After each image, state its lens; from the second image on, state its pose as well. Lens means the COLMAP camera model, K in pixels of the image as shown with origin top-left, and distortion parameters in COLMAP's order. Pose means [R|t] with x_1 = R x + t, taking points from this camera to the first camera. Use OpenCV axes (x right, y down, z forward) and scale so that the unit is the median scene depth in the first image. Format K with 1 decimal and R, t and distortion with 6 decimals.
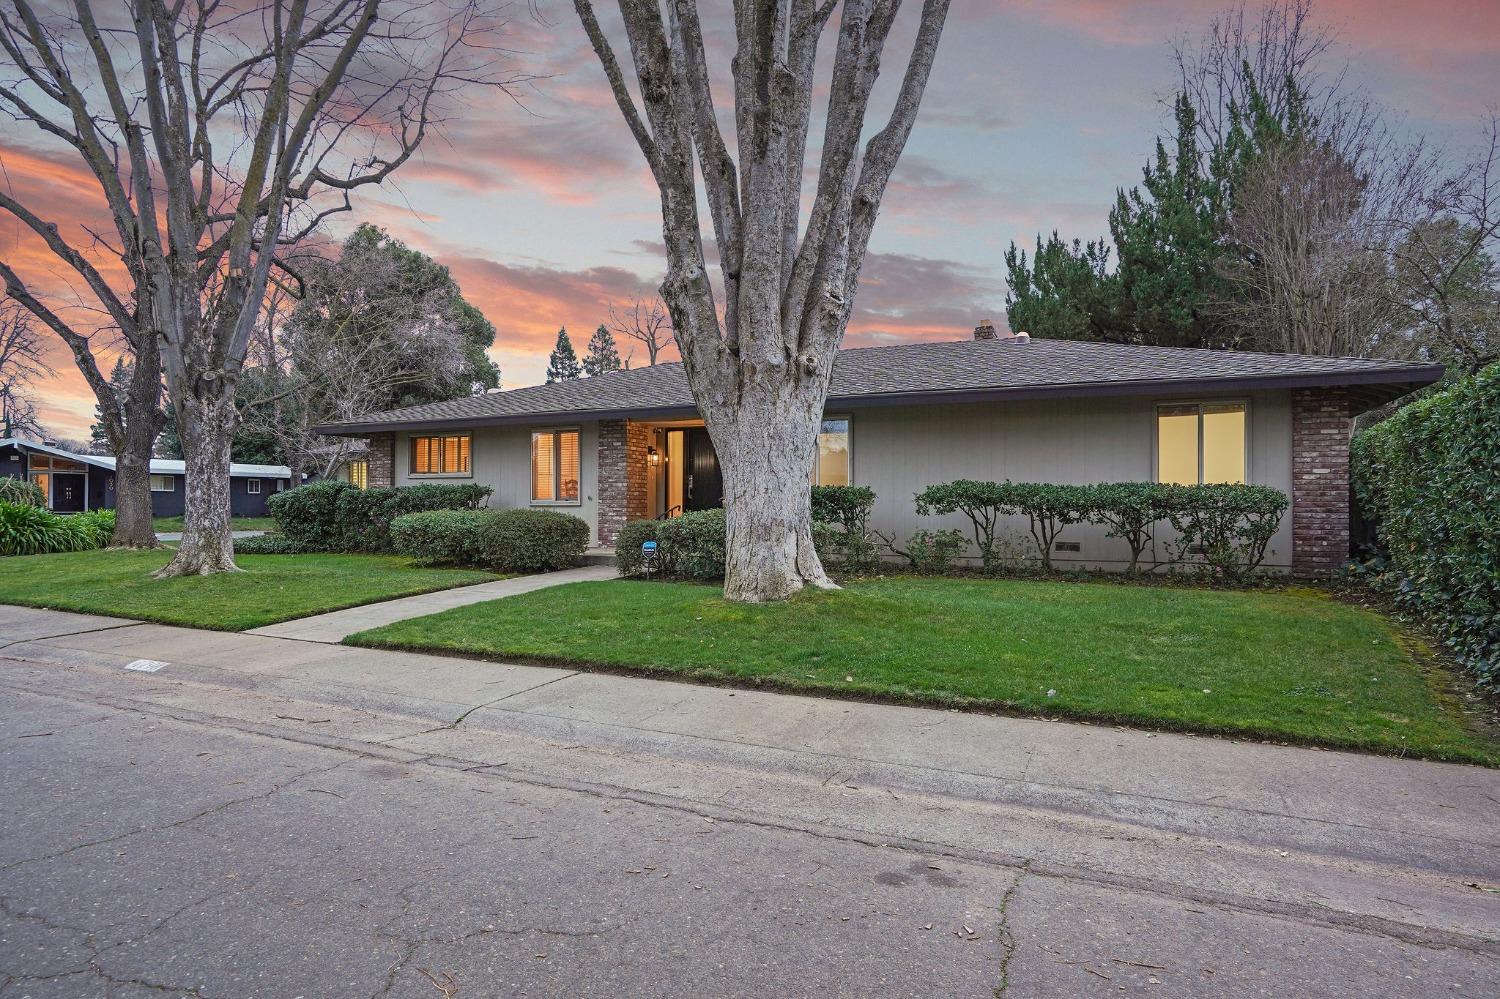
lens RADIAL K [[832.7, 0, 746.8], [0, 832.7, 505.0], [0, 0, 1]] dist [-0.041506, 0.034197]
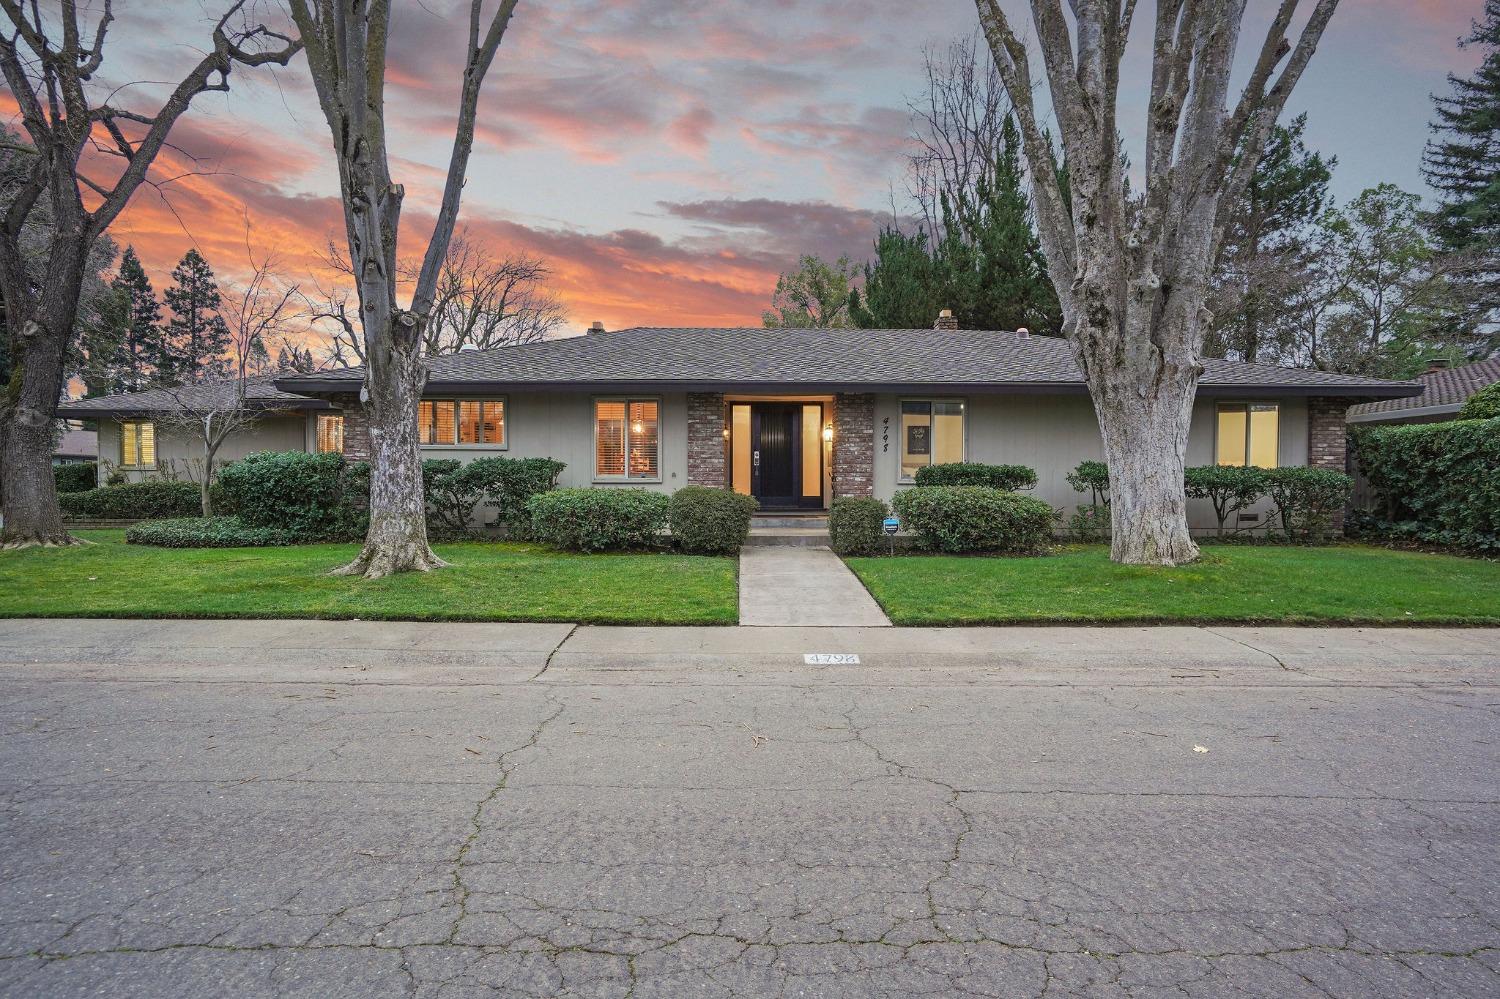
lens RADIAL K [[907.0, 0, 749.7], [0, 907.0, 507.0], [0, 0, 1]] dist [-0.037681, 0.040693]
pose [[0.902142, -0.012134, 0.431268, -0.544758], [-0.000816, 0.999555, 0.029830, -0.002581], [-0.431438, -0.027263, 0.901730, 0.052092]]
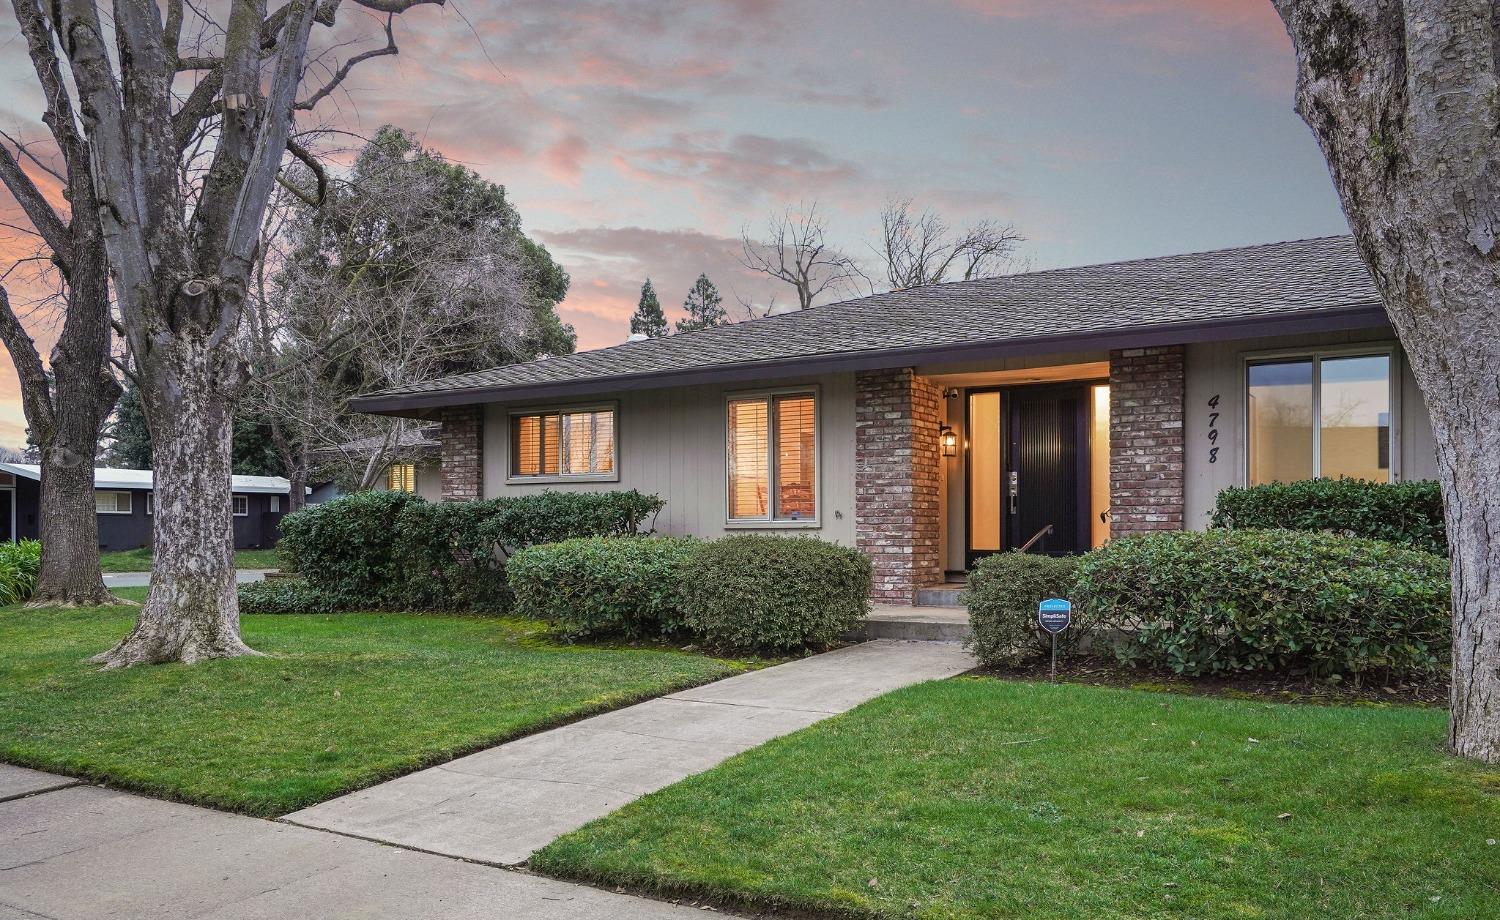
lens RADIAL K [[1158.5, 0, 750.1], [0, 1158.5, 530.3], [0, 0, 1]] dist [-0.005469, 0.048193]
pose [[0.992986, -0.006606, -0.118048, -0.154686], [0.006738, 0.999977, 0.000714, 0.001463], [0.118041, -0.001504, 0.993008, 0.220067]]
